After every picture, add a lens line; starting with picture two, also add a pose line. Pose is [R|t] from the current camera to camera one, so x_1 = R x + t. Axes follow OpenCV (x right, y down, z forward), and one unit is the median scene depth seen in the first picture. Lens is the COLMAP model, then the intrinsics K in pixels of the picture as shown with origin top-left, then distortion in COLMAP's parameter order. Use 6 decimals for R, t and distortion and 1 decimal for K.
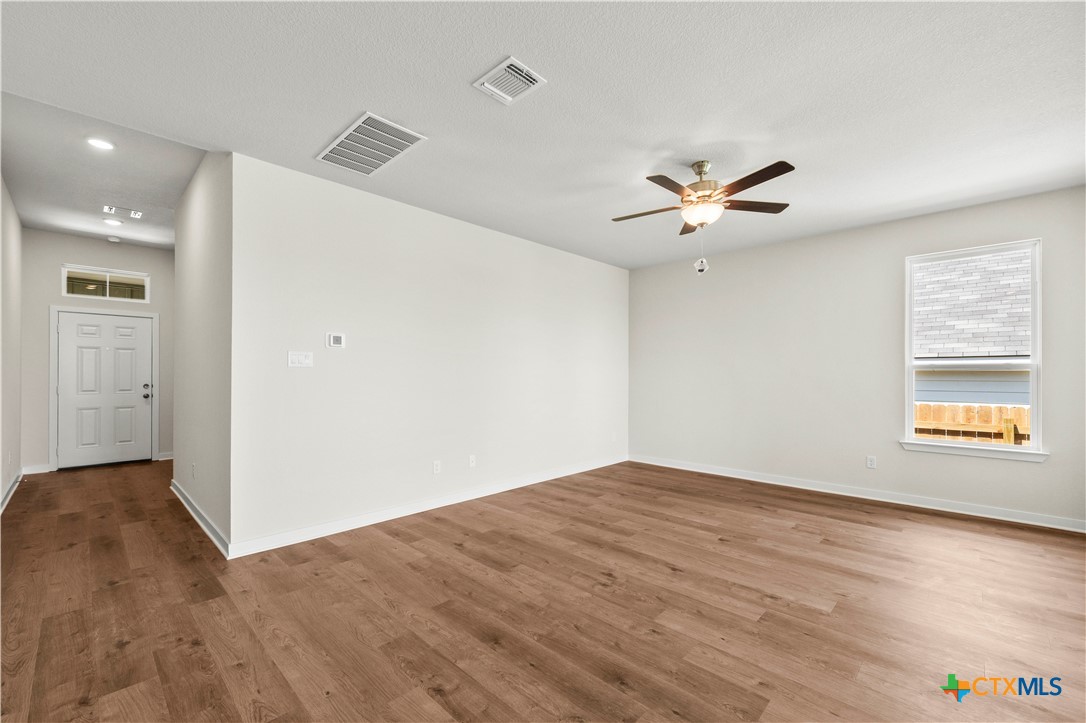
lens RADIAL K [[452.2, 0, 555.4], [0, 452.2, 382.0], [0, 0, 1]] dist [-0.002905, -0.000172]
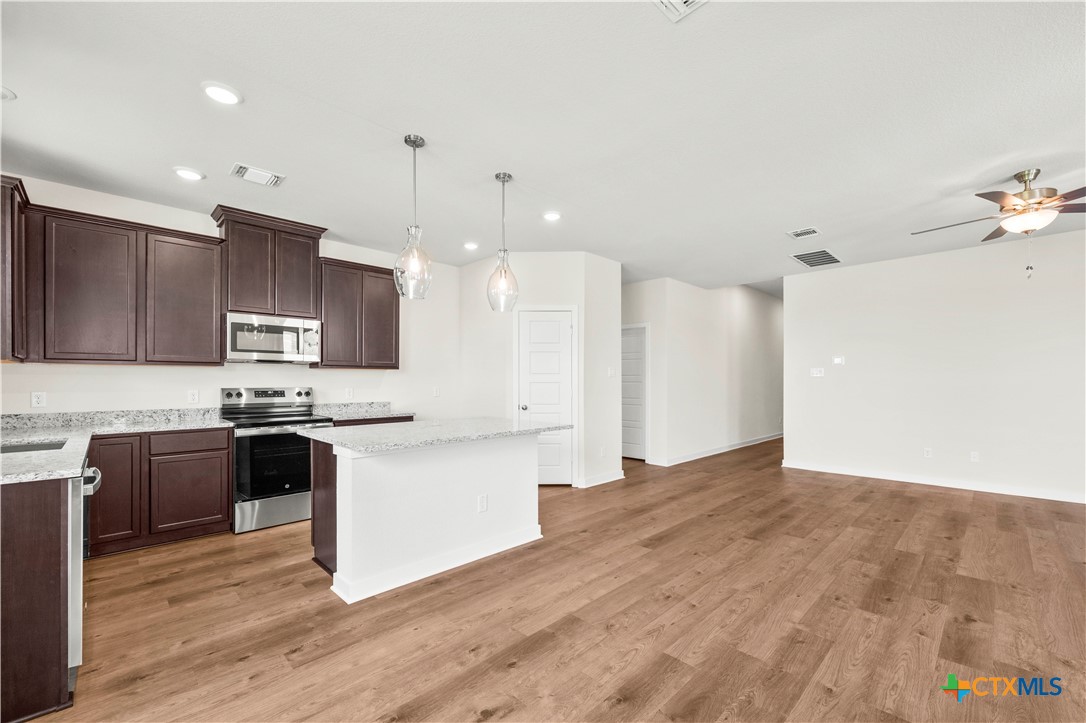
lens RADIAL K [[452.2, 0, 535.4], [0, 452.2, 383.4], [0, 0, 1]] dist [-0.002905, -0.000172]
pose [[-0.046758, 0.008977, -0.998866, 1.421029], [-0.019477, 0.999761, 0.009897, -0.001566], [0.998716, 0.019917, -0.046572, -0.080983]]
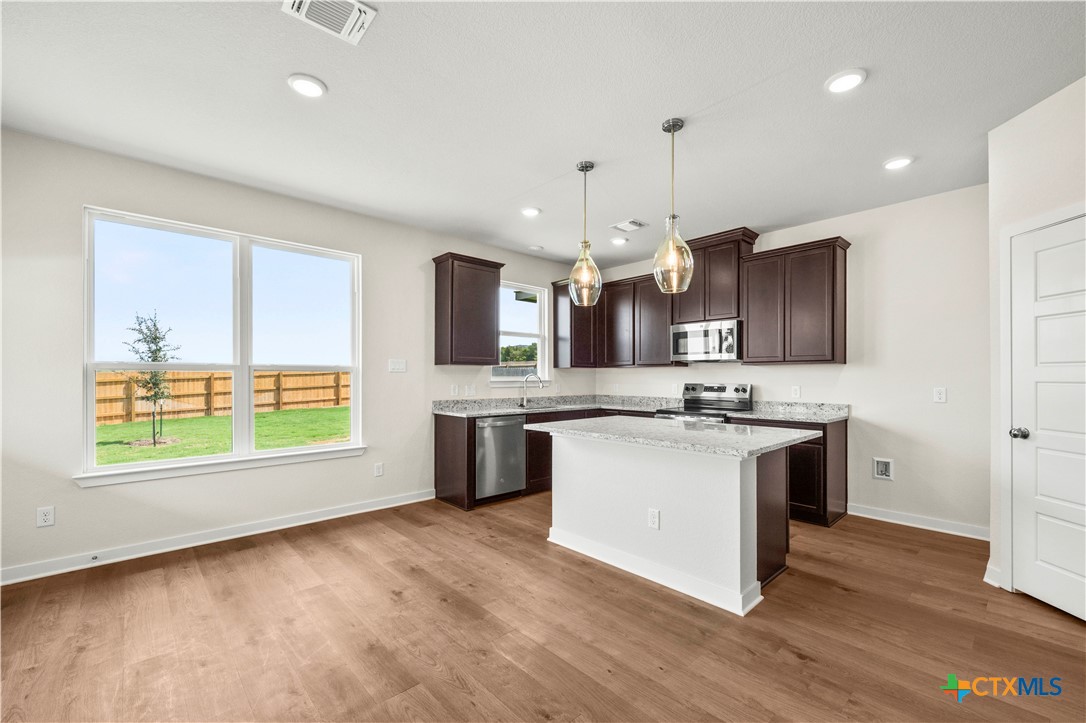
lens RADIAL K [[452.2, 0, 558.7], [0, 452.2, 375.2], [0, 0, 1]] dist [-0.002905, -0.000172]
pose [[-0.997972, -0.000033, 0.063651, 0.532089], [0.000664, 0.999940, 0.010928, -0.006486], [-0.063648, 0.010948, -0.997912, 0.651748]]
